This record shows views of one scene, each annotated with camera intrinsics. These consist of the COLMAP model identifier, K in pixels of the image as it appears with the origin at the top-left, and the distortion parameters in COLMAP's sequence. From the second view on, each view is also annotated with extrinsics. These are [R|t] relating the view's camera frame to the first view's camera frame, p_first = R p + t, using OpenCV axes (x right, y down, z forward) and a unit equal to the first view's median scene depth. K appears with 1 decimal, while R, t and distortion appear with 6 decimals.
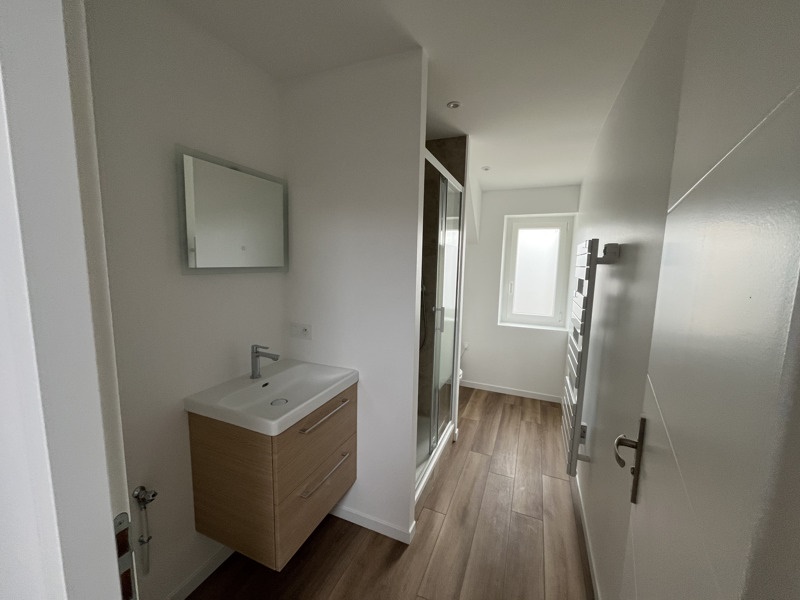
lens RADIAL K [[323.5, 0, 398.6], [0, 323.5, 300.2], [0, 0, 1]] dist [-0.004531, -0.001709]
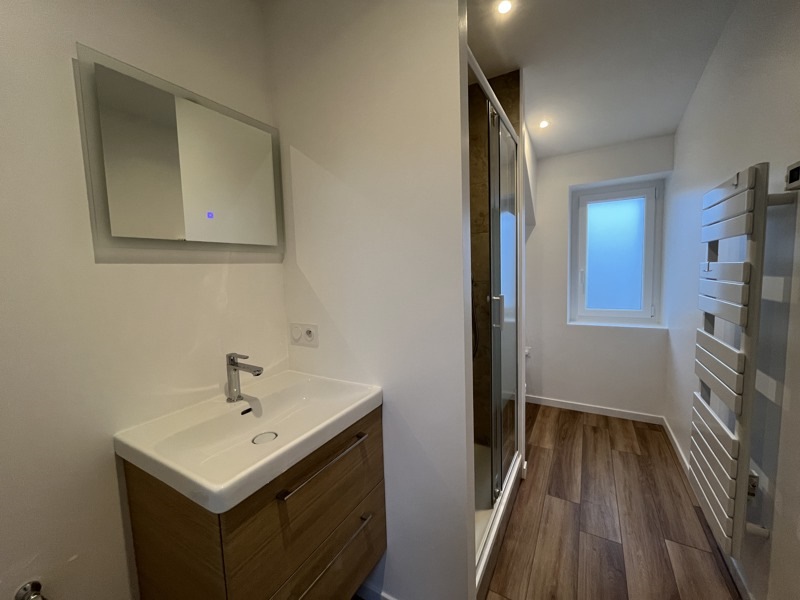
lens RADIAL K [[323.0, 0, 400.4], [0, 323.0, 300.2], [0, 0, 1]] dist [-0.004670, -0.000291]
pose [[0.990867, -0.043024, -0.127795, 0.005275], [0.039070, 0.998682, -0.033291, 0.037842], [0.129059, 0.027994, 0.991242, 0.219250]]
